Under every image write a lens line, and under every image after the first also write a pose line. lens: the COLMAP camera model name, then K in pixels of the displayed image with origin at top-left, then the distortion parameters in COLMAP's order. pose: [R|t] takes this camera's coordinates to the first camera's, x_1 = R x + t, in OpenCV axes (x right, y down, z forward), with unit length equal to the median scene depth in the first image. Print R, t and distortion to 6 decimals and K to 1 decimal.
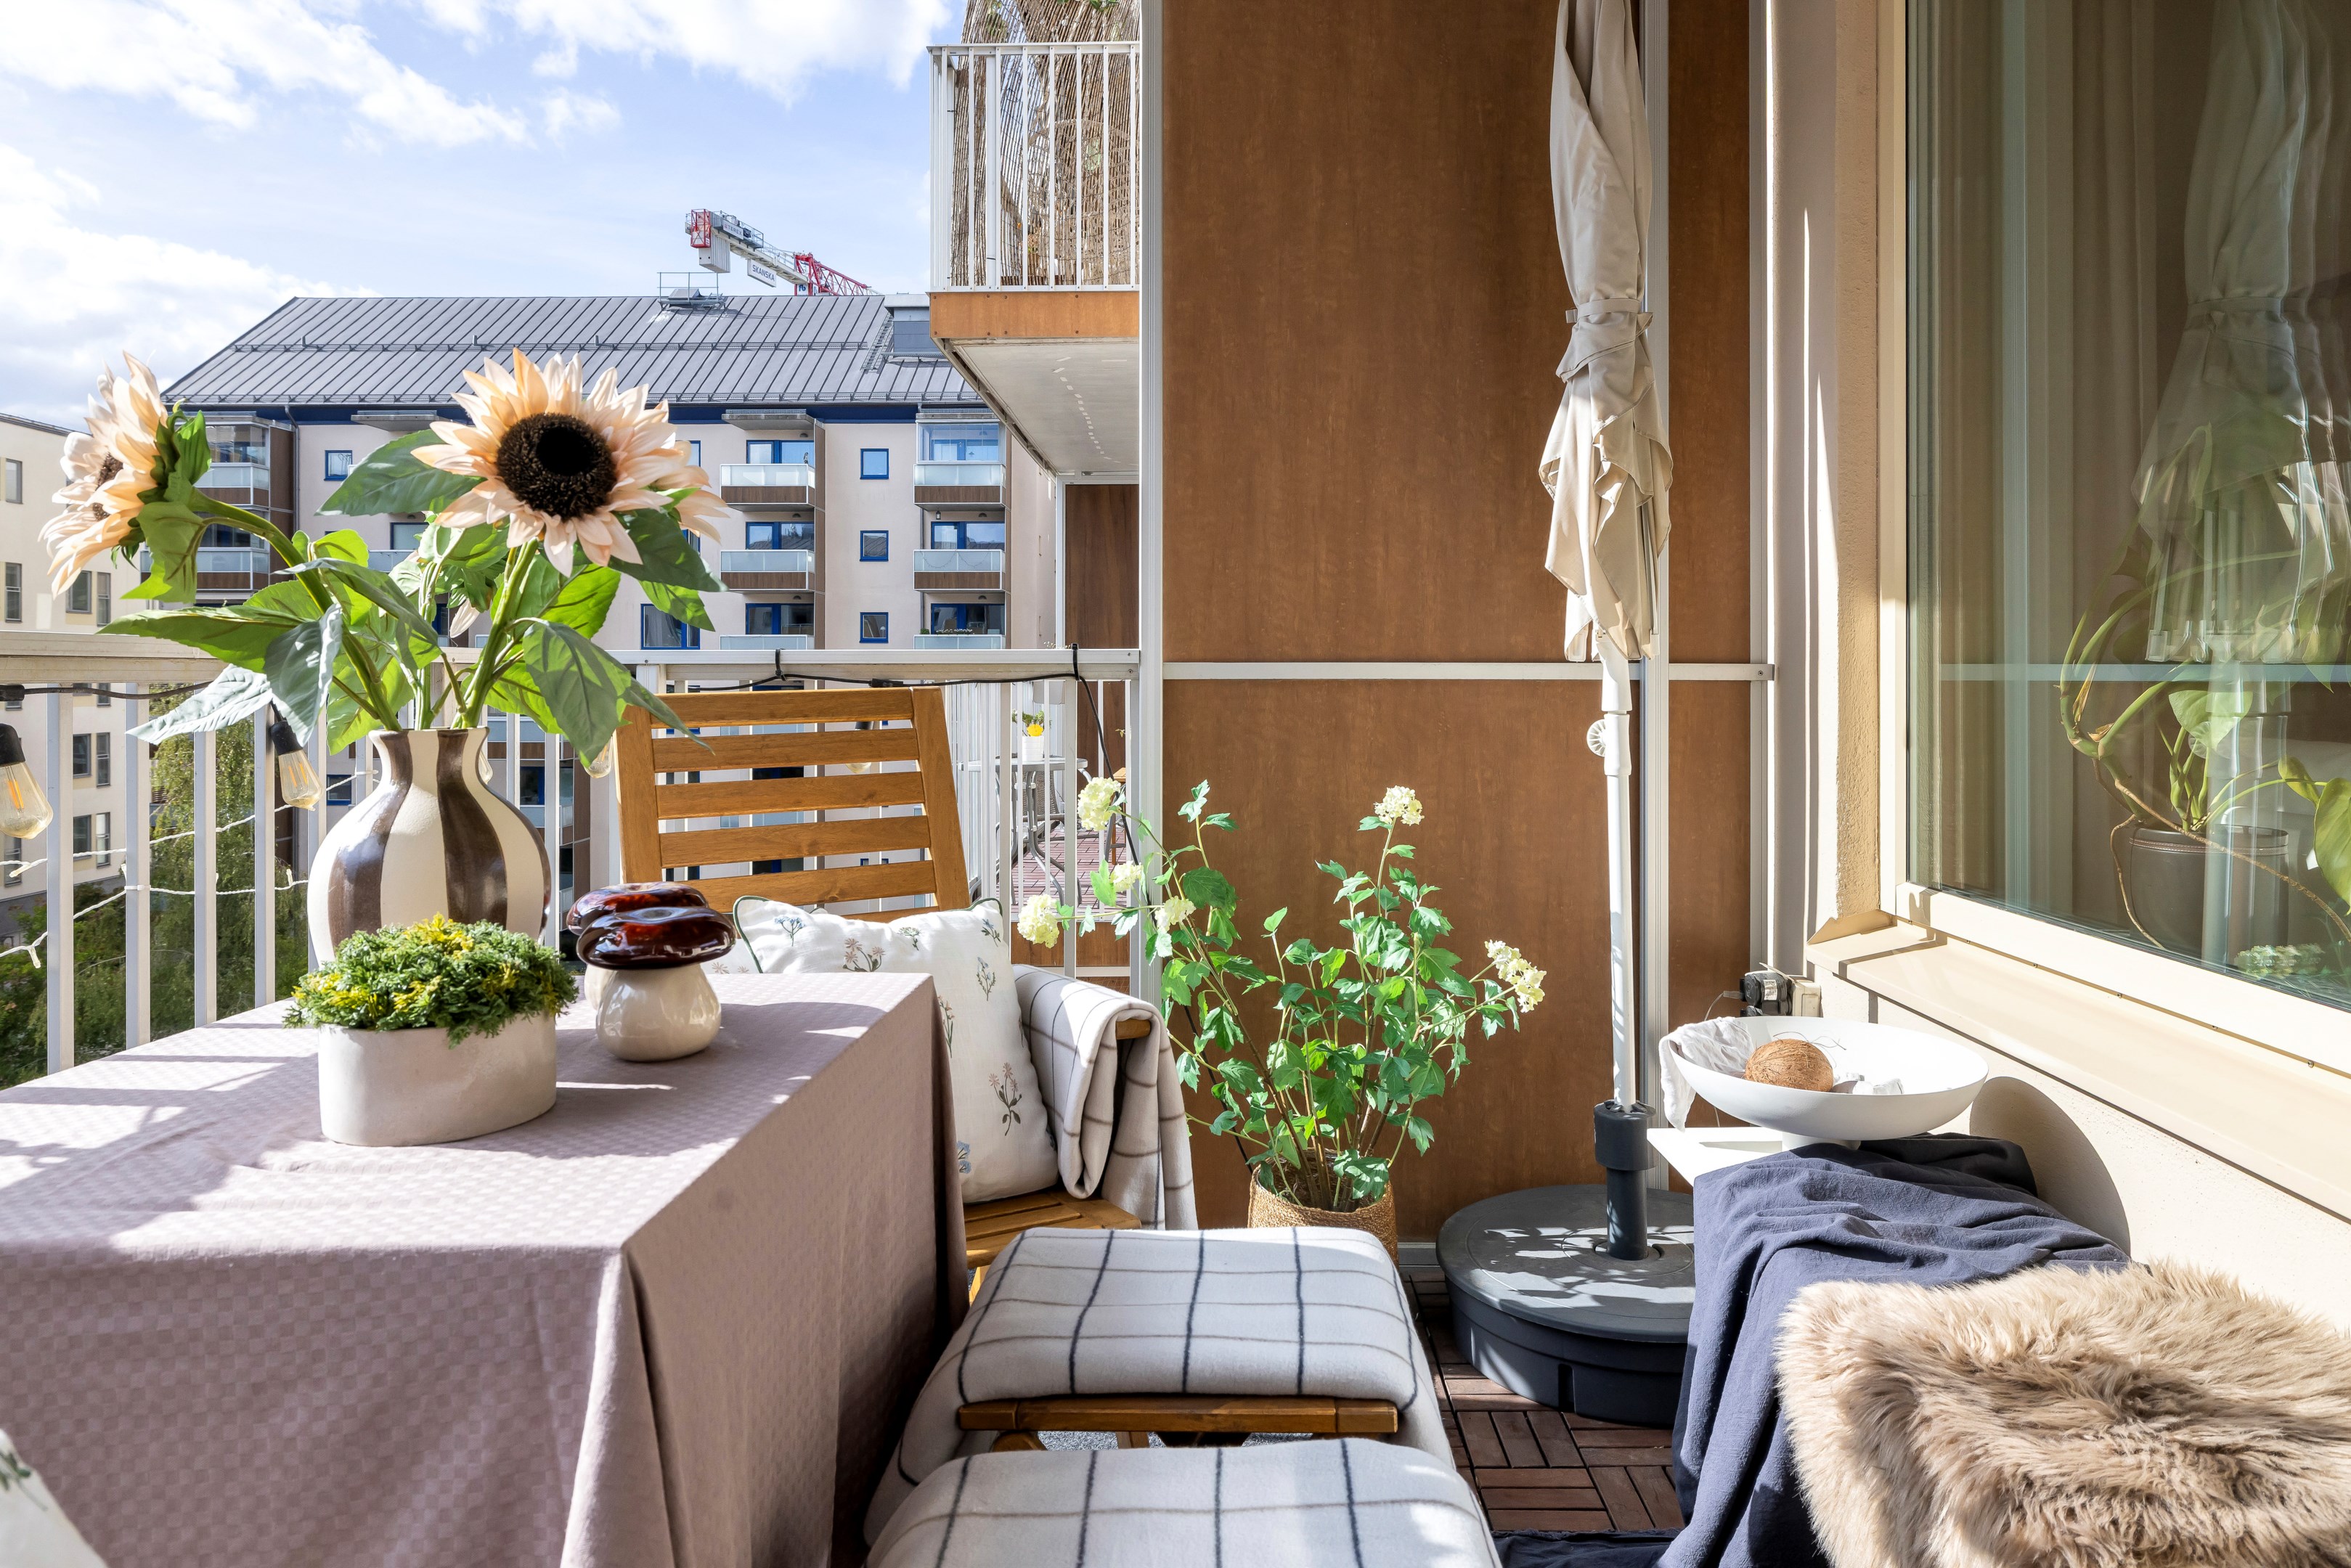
lens RADIAL K [[1510.7, 0, 1181.1], [0, 1510.7, 675.7], [0, 0, 1]] dist [0.005640, 0.002638]
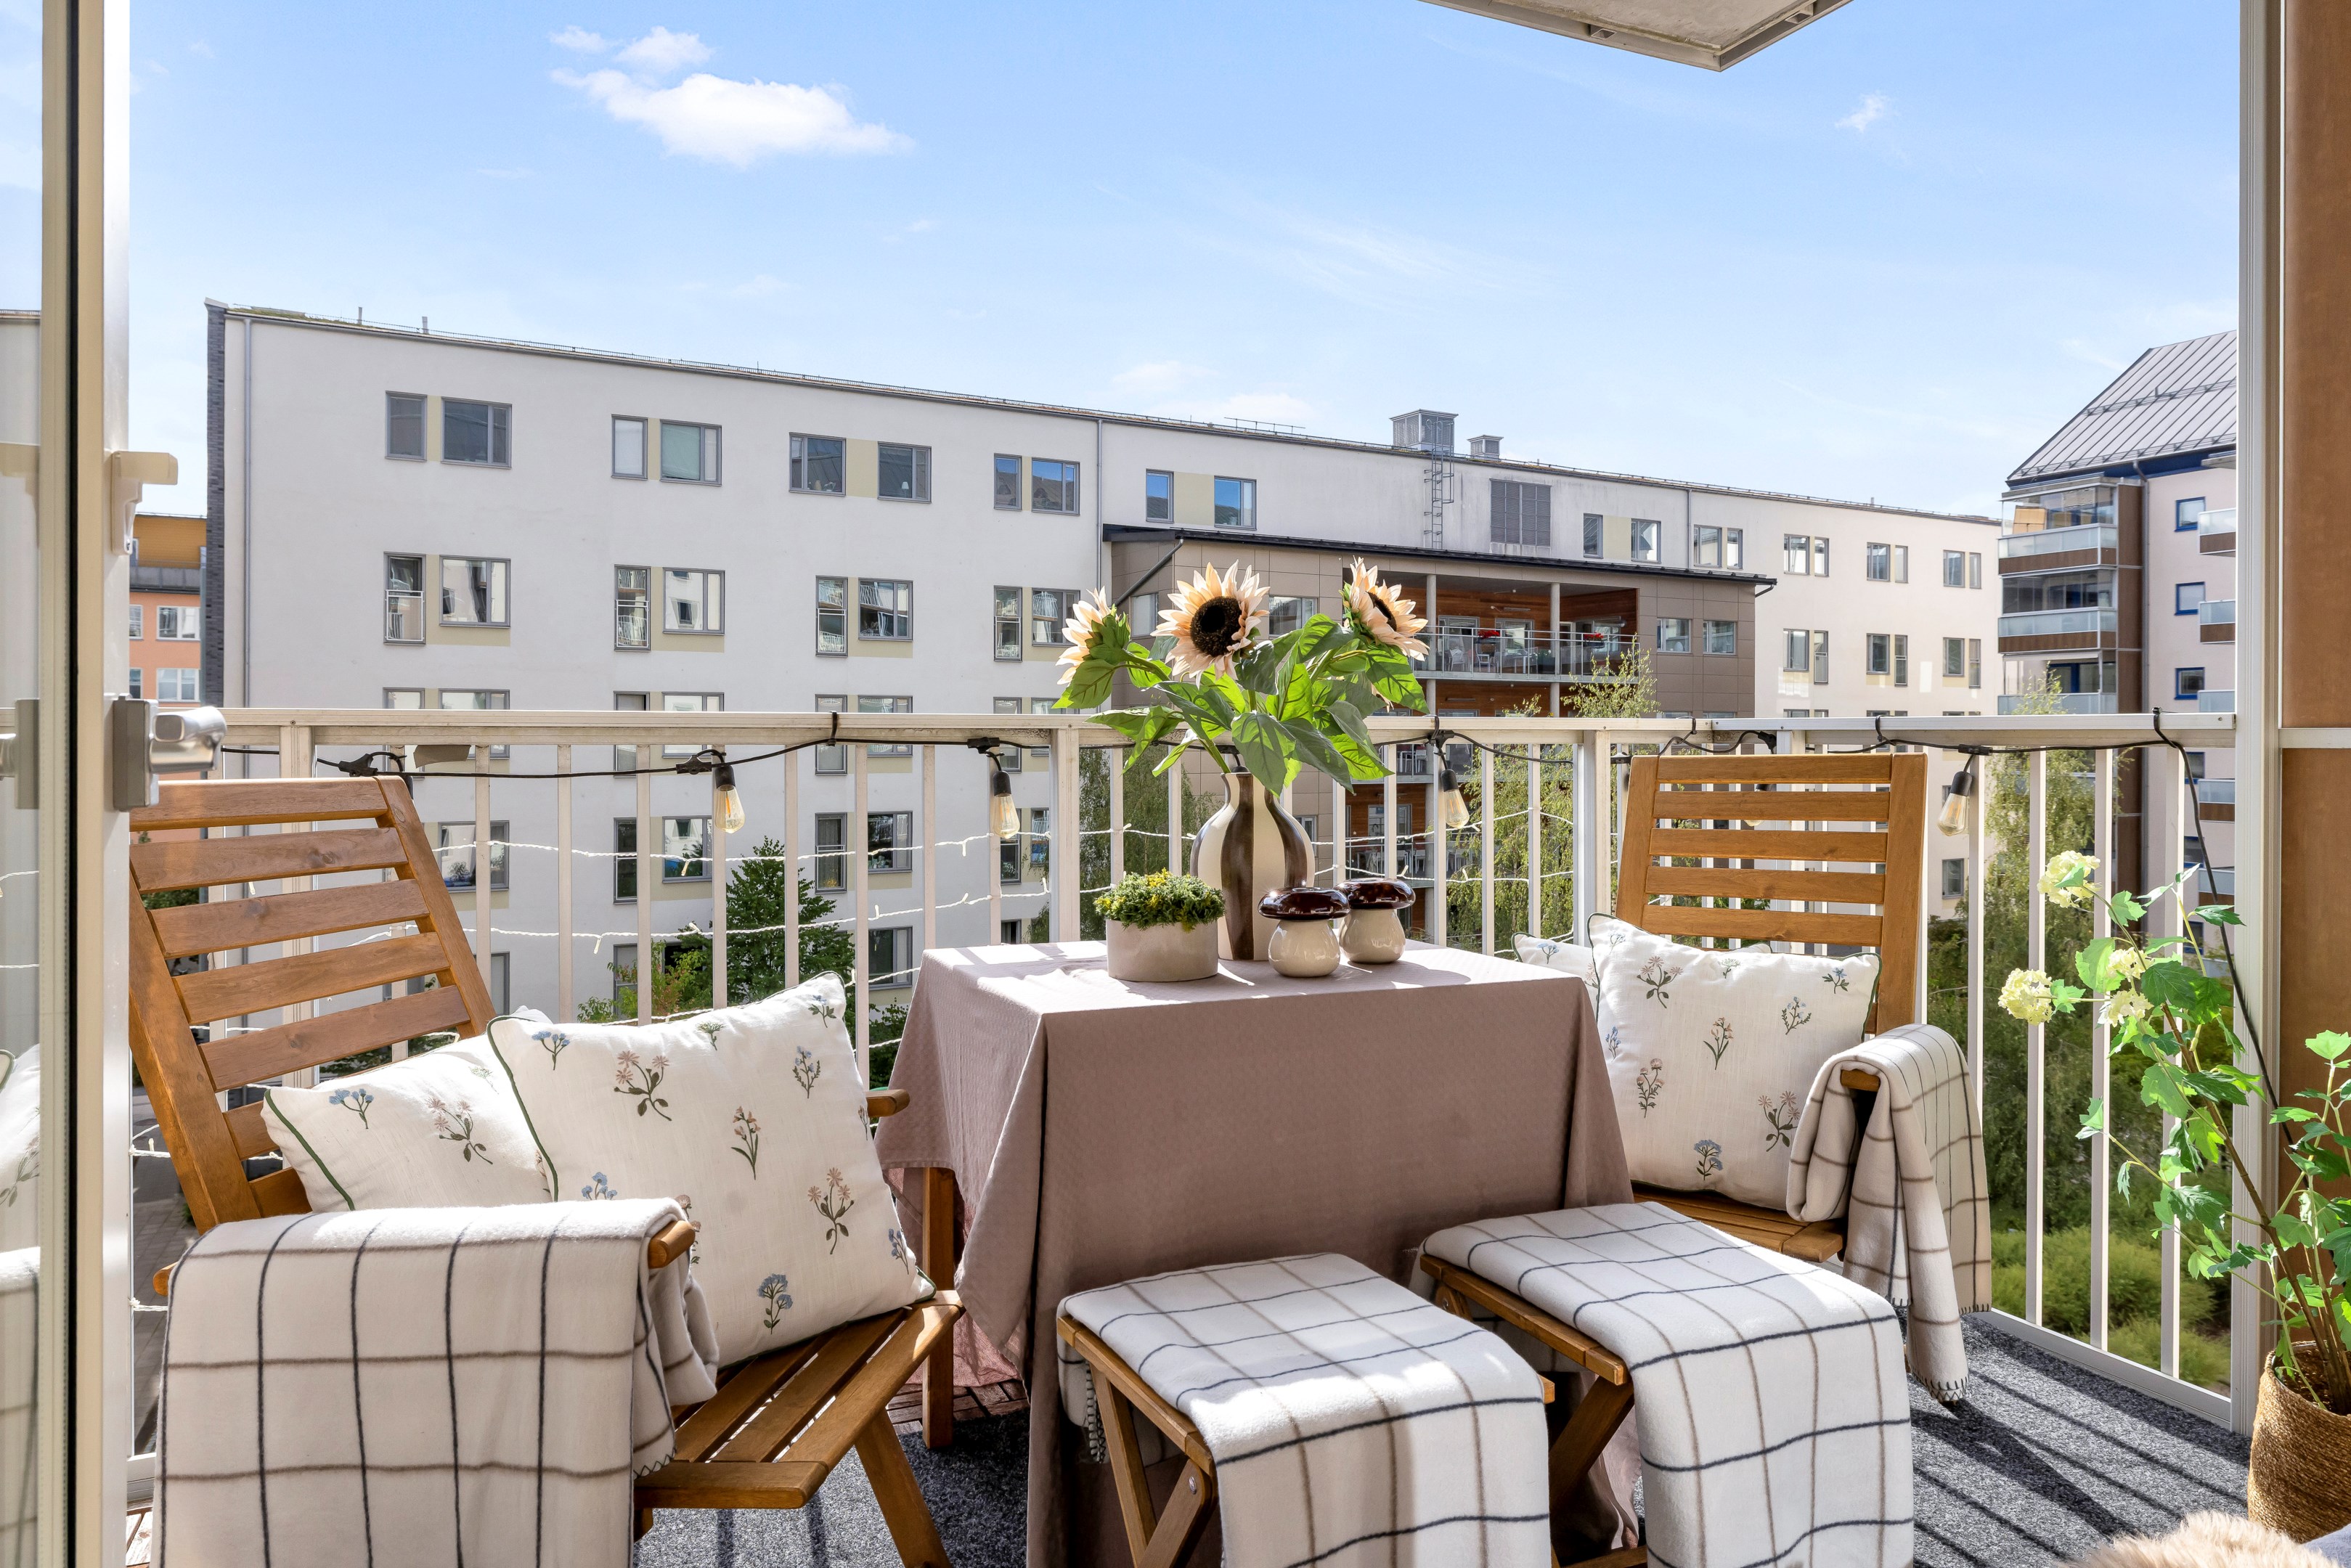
lens RADIAL K [[1508.3, 0, 1178.2], [0, 1508.3, 741.0], [0, 0, 1]] dist [0.003406, 0.003198]
pose [[0.431233, 0.006487, -0.902217, 0.586175], [-0.001154, 0.999977, 0.006639, -0.007999], [0.902240, -0.001822, 0.431231, 0.096705]]
